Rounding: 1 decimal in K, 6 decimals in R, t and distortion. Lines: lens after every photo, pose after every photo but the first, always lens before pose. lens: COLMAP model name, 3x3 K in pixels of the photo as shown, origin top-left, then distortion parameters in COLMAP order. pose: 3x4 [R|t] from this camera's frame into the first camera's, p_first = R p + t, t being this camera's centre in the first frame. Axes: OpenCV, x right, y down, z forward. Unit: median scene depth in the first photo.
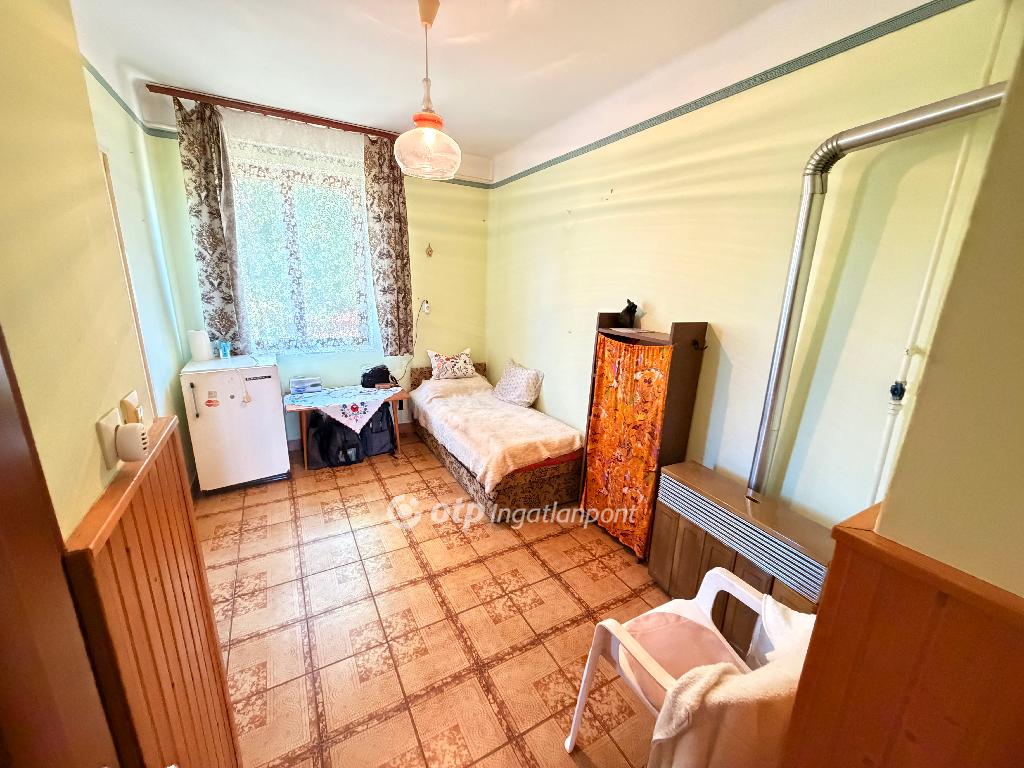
lens RADIAL K [[409.2, 0, 511.1], [0, 409.2, 378.8], [0, 0, 1]] dist [0.002994, 0.000317]
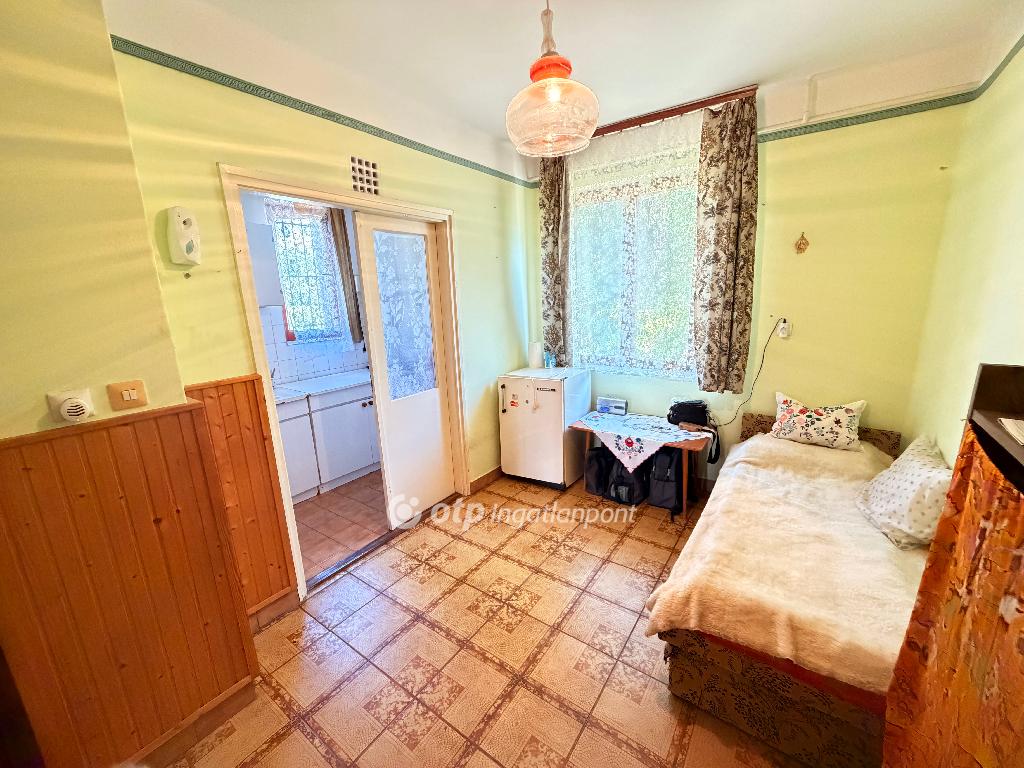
lens RADIAL K [[409.2, 0, 512.1], [0, 409.2, 381.8], [0, 0, 1]] dist [0.002994, 0.000317]
pose [[0.418177, 0.146838, -0.896419, 0.267205], [-0.171351, 0.981883, 0.080903, -0.081084], [0.892058, 0.119770, 0.435761, 0.385494]]
